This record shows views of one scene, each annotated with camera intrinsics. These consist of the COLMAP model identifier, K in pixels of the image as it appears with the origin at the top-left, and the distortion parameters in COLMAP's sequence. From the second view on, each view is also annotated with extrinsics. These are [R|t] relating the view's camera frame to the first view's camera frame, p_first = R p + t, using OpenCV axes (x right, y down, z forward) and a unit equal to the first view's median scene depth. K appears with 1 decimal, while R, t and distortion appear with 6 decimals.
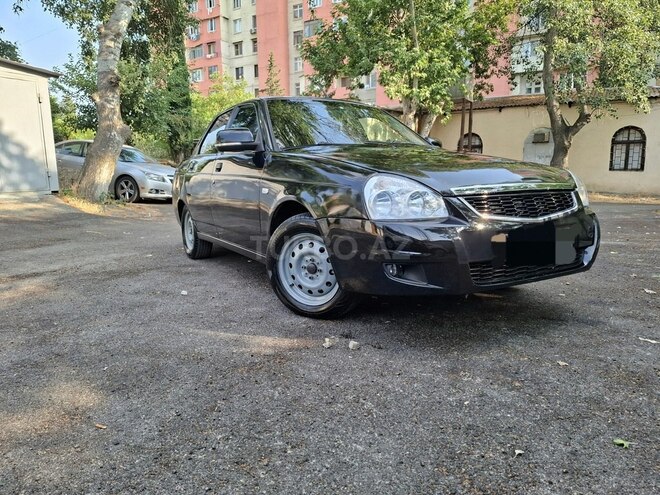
lens RADIAL K [[472.2, 0, 330.0], [0, 472.2, 247.5], [0, 0, 1]] dist [0.065103, -0.070782]
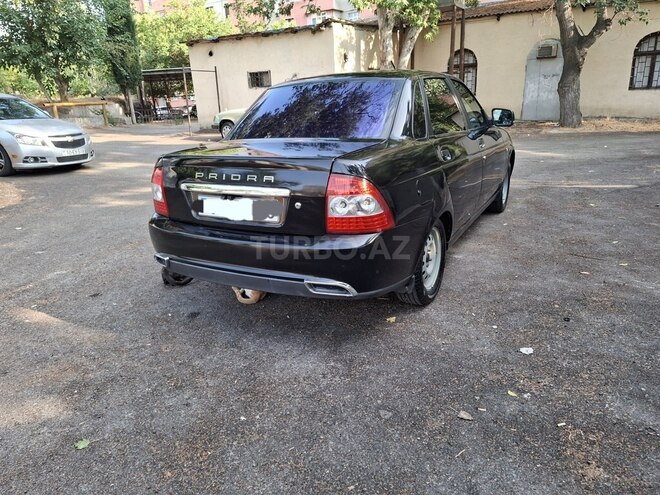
lens RADIAL K [[472.0, 0, 330.0], [0, 472.0, 247.5], [0, 0, 1]] dist [0.041371, -0.035023]
pose [[0.998746, -0.050065, 0.000697, 0.053885], [0.049337, 0.986395, 0.156813, -0.047471], [-0.008538, -0.156582, 0.987628, 0.148788]]
